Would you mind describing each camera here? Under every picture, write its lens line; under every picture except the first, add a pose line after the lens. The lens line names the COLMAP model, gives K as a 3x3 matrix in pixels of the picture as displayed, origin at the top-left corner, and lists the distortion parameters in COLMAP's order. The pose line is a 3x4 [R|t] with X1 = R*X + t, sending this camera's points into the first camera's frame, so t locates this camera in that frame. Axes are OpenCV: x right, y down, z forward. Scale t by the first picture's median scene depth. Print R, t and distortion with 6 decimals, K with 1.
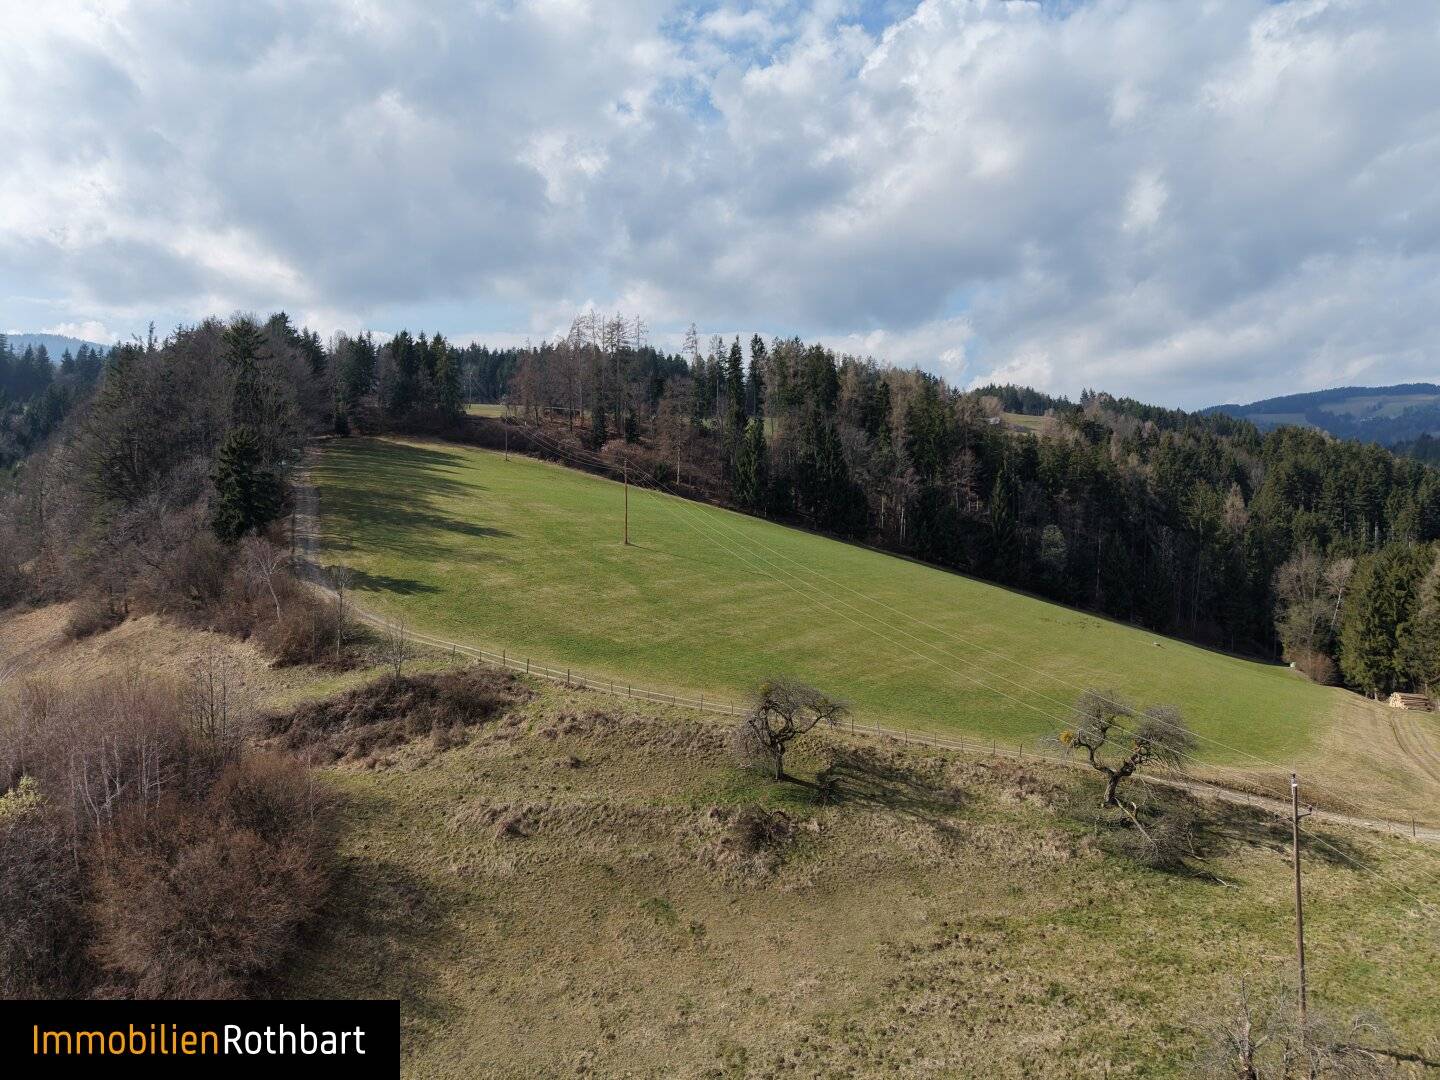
lens RADIAL K [[923.0, 0, 720.0], [0, 923.0, 540.0], [0, 0, 1]] dist [0.002449, -0.021339]
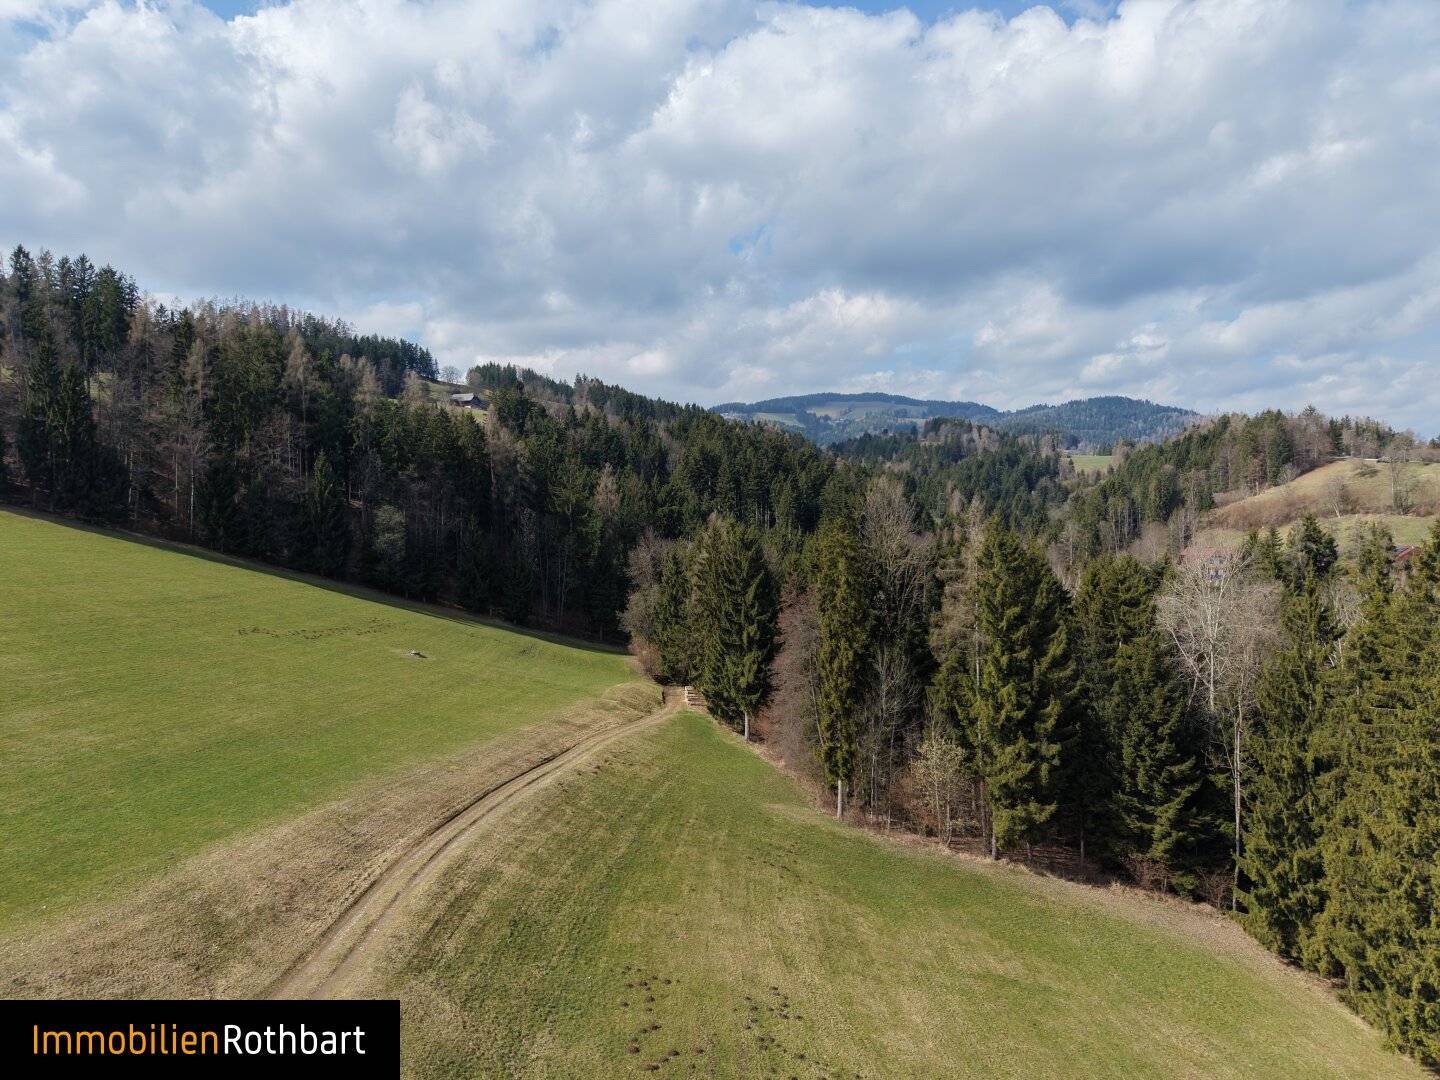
lens RADIAL K [[946.2, 0, 719.5], [0, 946.2, 531.1], [0, 0, 1]] dist [-0.000138, -0.004572]
pose [[0.880475, -0.007690, 0.474030, 0.209139], [0.004245, 0.999956, 0.008337, 0.000529], [-0.474074, -0.005328, 0.880469, 0.092376]]
